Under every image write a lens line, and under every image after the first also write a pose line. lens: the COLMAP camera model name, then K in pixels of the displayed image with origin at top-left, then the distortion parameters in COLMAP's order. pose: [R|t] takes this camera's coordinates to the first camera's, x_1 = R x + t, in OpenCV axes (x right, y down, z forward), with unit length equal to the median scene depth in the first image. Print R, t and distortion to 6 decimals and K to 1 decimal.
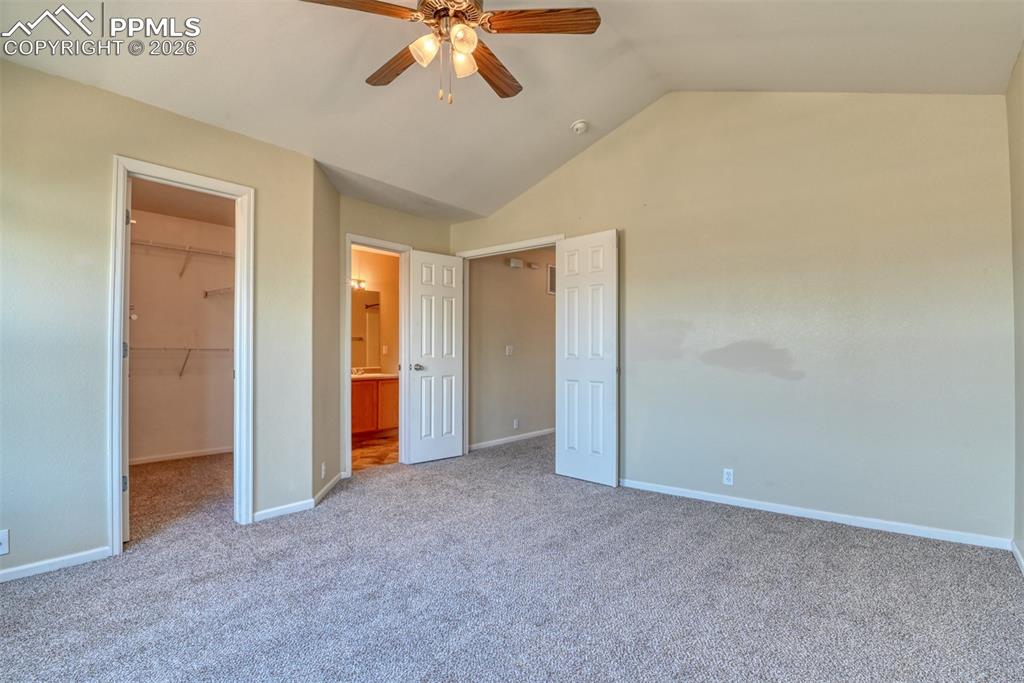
lens RADIAL K [[506.1, 0, 514.7], [0, 506.1, 344.7], [0, 0, 1]] dist [-0.017588, -0.007037]
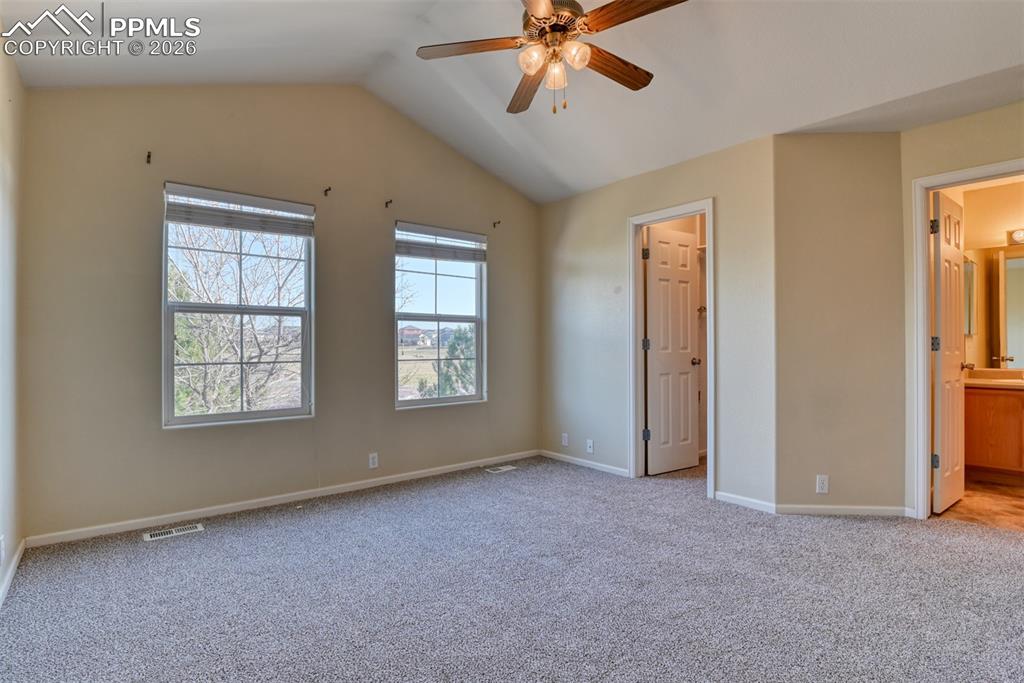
lens RADIAL K [[506.1, 0, 508.9], [0, 506.1, 338.8], [0, 0, 1]] dist [-0.017588, -0.007037]
pose [[-0.204250, -0.016809, -0.978775, 0.668165], [0.010210, 0.999762, -0.019300, 0.018739], [0.978866, -0.013936, -0.204029, 0.799357]]
